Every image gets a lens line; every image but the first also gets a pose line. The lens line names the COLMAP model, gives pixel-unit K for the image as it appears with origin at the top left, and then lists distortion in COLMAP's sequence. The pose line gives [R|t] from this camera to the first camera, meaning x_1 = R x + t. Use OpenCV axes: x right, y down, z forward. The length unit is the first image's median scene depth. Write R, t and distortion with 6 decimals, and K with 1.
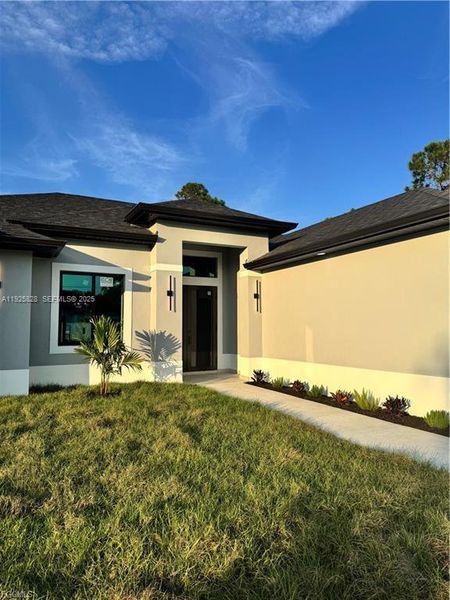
lens RADIAL K [[430.0, 0, 226.9], [0, 430.0, 297.4], [0, 0, 1]] dist [0.069897, -0.093607]
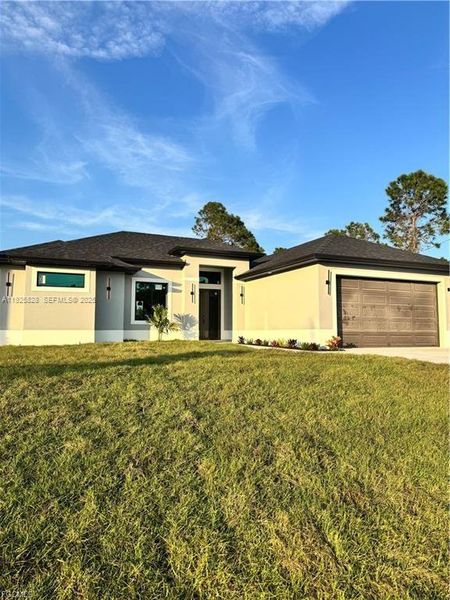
lens RADIAL K [[430.0, 0, 224.6], [0, 430.0, 299.5], [0, 0, 1]] dist [0.069897, -0.093607]
pose [[0.998180, 0.002236, -0.060261, 0.122137], [-0.002368, 0.999995, -0.002125, 0.021526], [0.060256, 0.002264, 0.998180, -0.865214]]
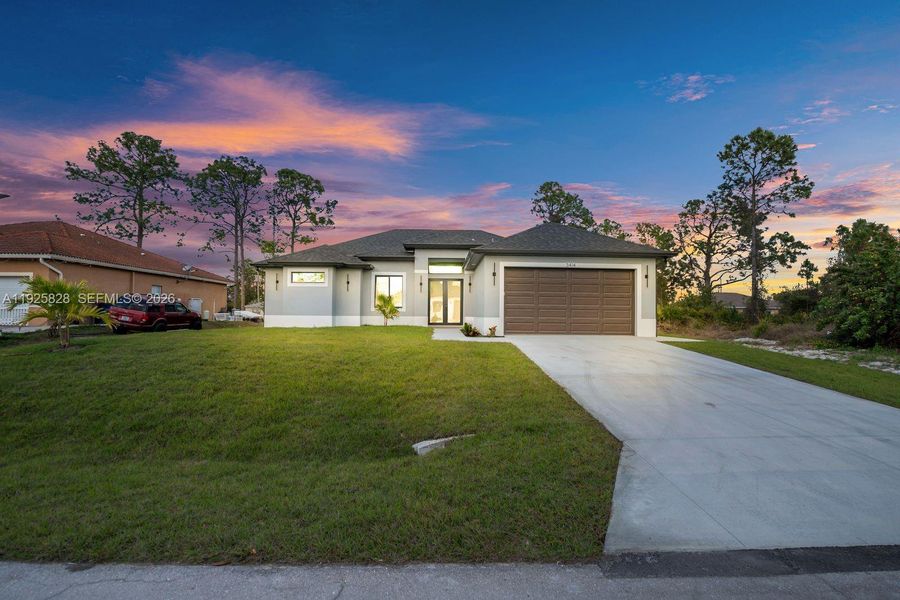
lens RADIAL K [[451.0, 0, 450.0], [0, 451.0, 309.7], [0, 0, 1]] dist [-0.054316, 0.000062]
pose [[0.900503, 0.007613, -0.434783, 0.992432], [0.020261, 0.998026, 0.059439, -0.015318], [0.434378, -0.062335, 0.898571, -0.948150]]
